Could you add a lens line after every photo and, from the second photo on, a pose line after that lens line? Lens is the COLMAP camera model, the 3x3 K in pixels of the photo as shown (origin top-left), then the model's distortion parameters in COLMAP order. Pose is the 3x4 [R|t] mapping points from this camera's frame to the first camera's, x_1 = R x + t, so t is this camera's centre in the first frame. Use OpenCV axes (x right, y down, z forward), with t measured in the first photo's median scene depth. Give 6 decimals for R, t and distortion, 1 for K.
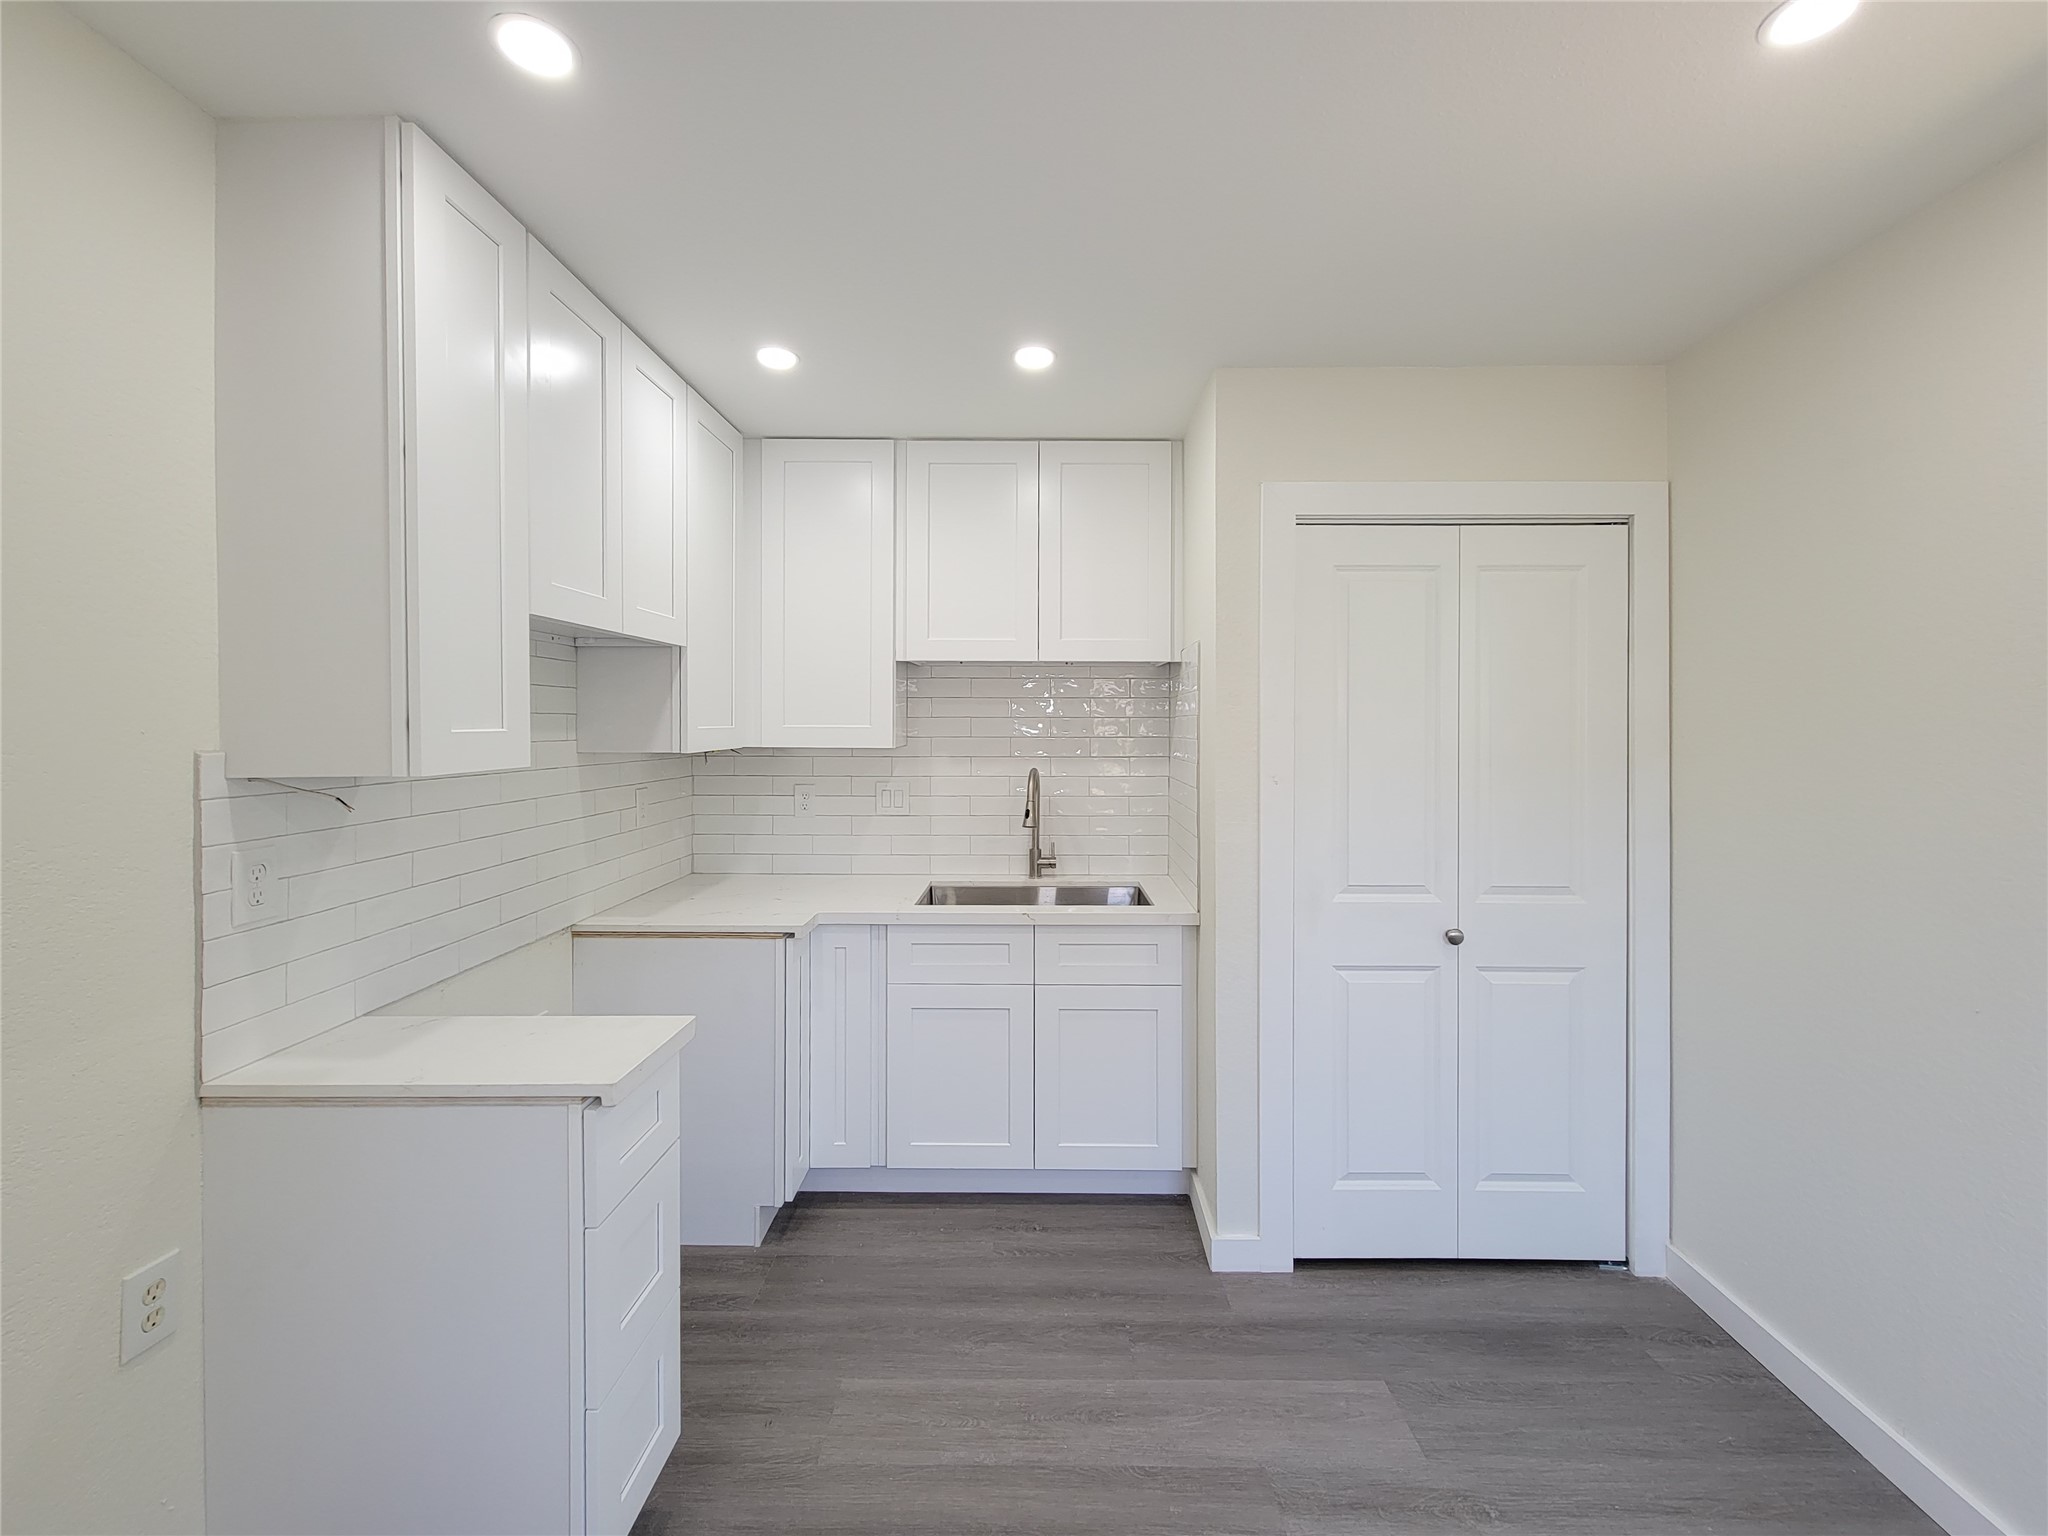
lens RADIAL K [[865.1, 0, 1021.1], [0, 865.1, 717.9], [0, 0, 1]] dist [0.002744, -0.001741]
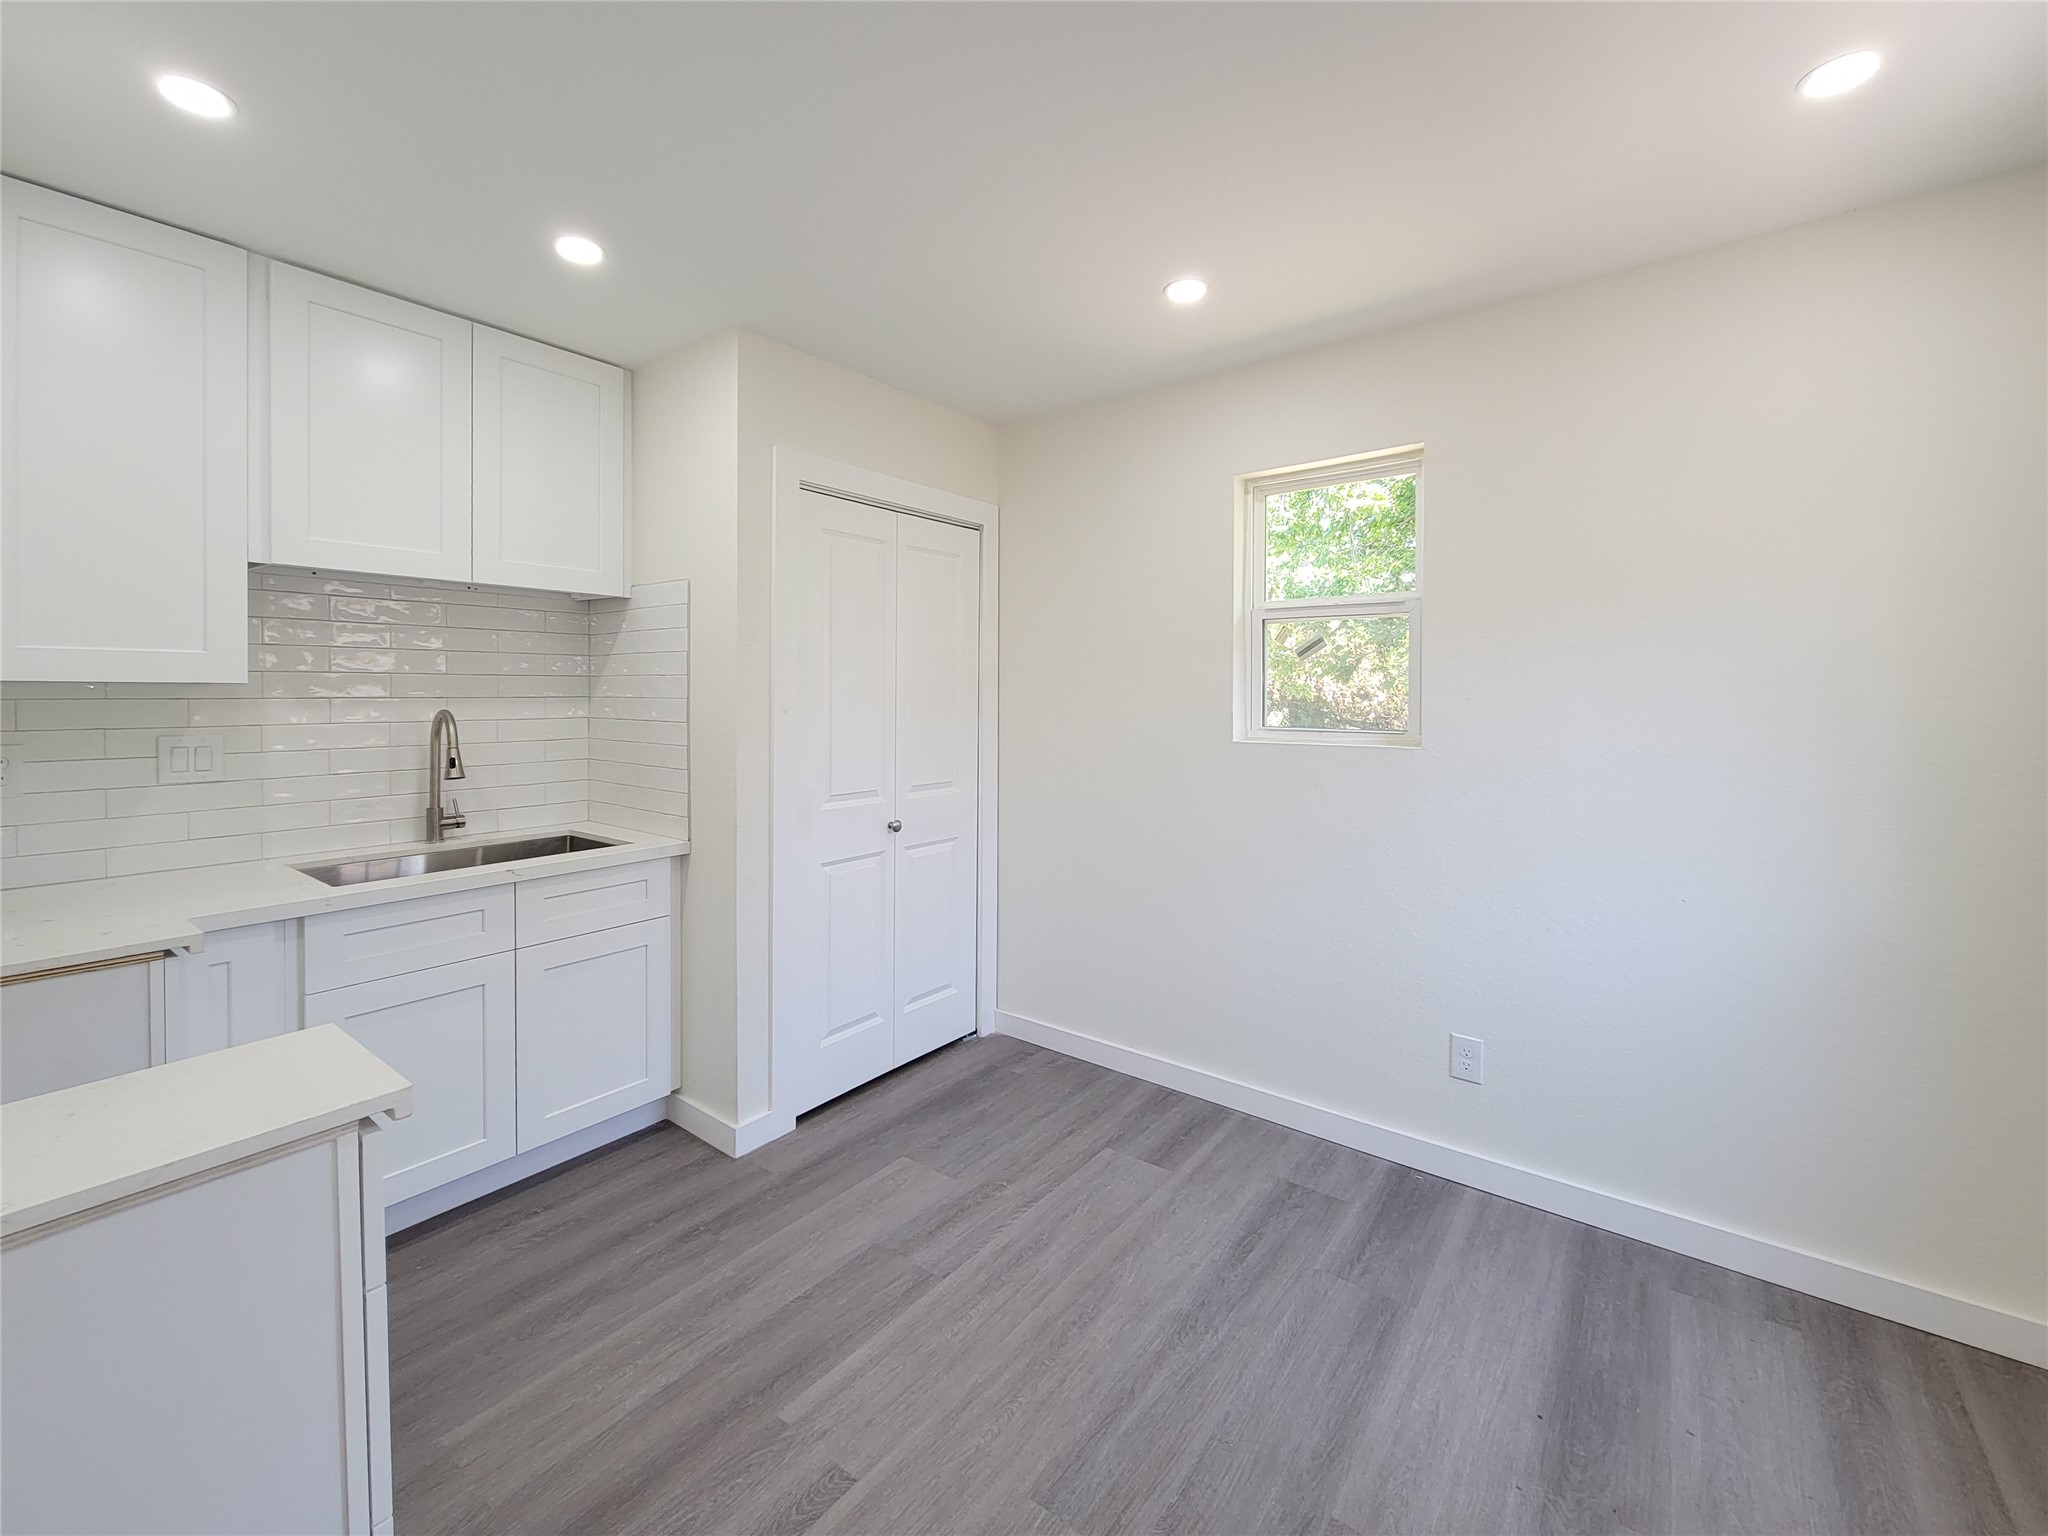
lens RADIAL K [[865.1, 0, 1029.6], [0, 865.1, 703.2], [0, 0, 1]] dist [0.002744, -0.001741]
pose [[0.588874, -0.010023, 0.808163, -0.414718], [-0.012006, 0.999704, 0.021148, 0.033725], [-0.808136, -0.022156, 0.588579, 0.063420]]
